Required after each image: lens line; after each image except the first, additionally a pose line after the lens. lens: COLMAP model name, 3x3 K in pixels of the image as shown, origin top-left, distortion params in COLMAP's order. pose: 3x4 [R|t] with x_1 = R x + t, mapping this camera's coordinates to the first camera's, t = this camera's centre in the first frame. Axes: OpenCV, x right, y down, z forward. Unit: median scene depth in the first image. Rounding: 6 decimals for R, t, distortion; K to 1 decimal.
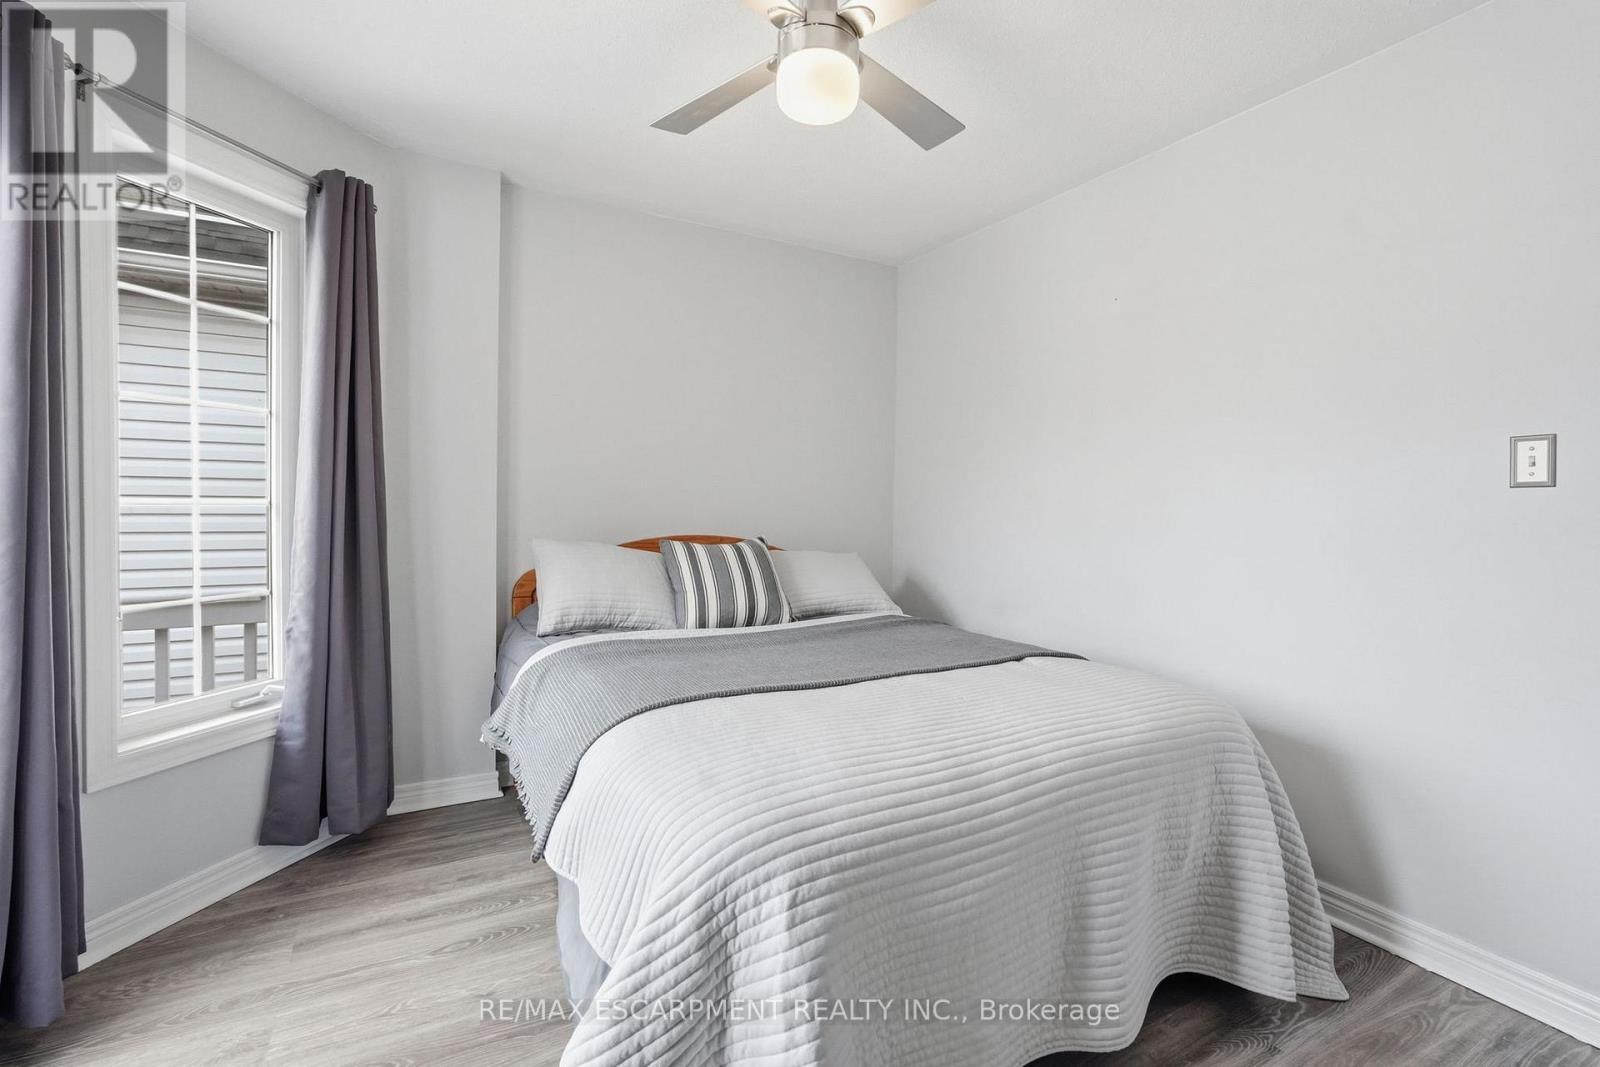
lens RADIAL K [[709.8, 0, 803.6], [0, 709.8, 529.6], [0, 0, 1]] dist [-0.009114, 0.000303]
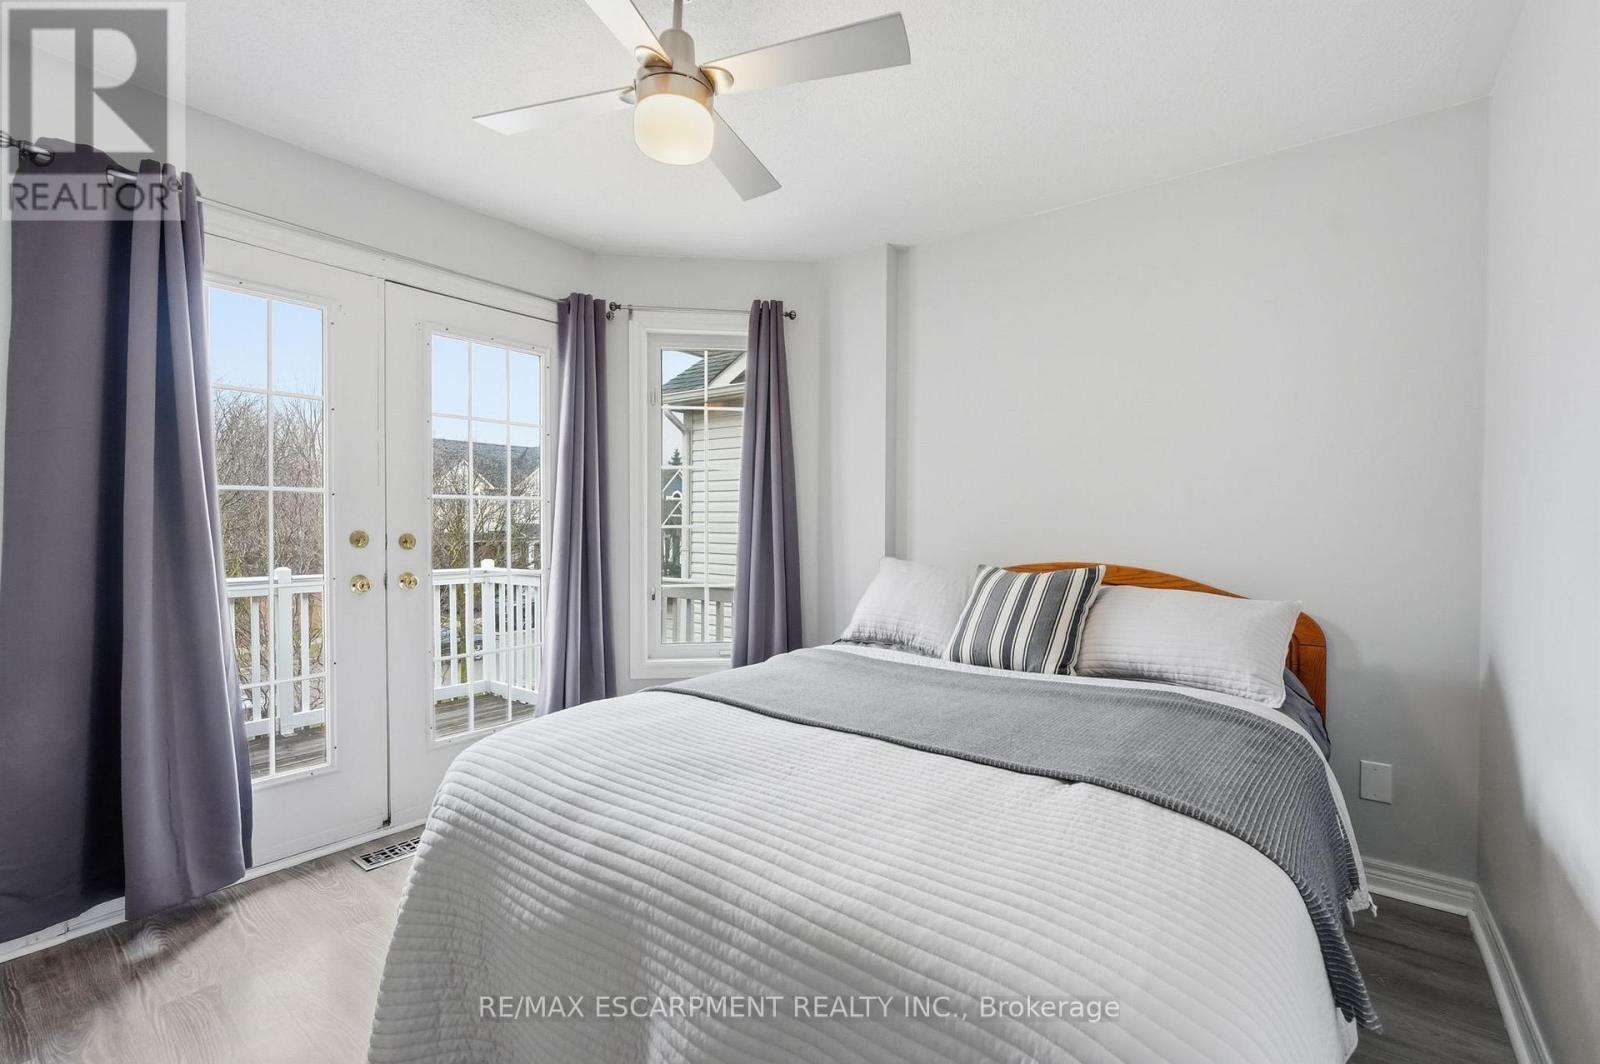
lens RADIAL K [[709.8, 0, 804.2], [0, 709.8, 531.6], [0, 0, 1]] dist [-0.009114, 0.000303]
pose [[0.384086, 0.000249, -0.923297, 0.657268], [-0.029938, 0.999477, -0.012184, -0.011630], [0.922812, 0.032322, 0.383893, 0.479603]]
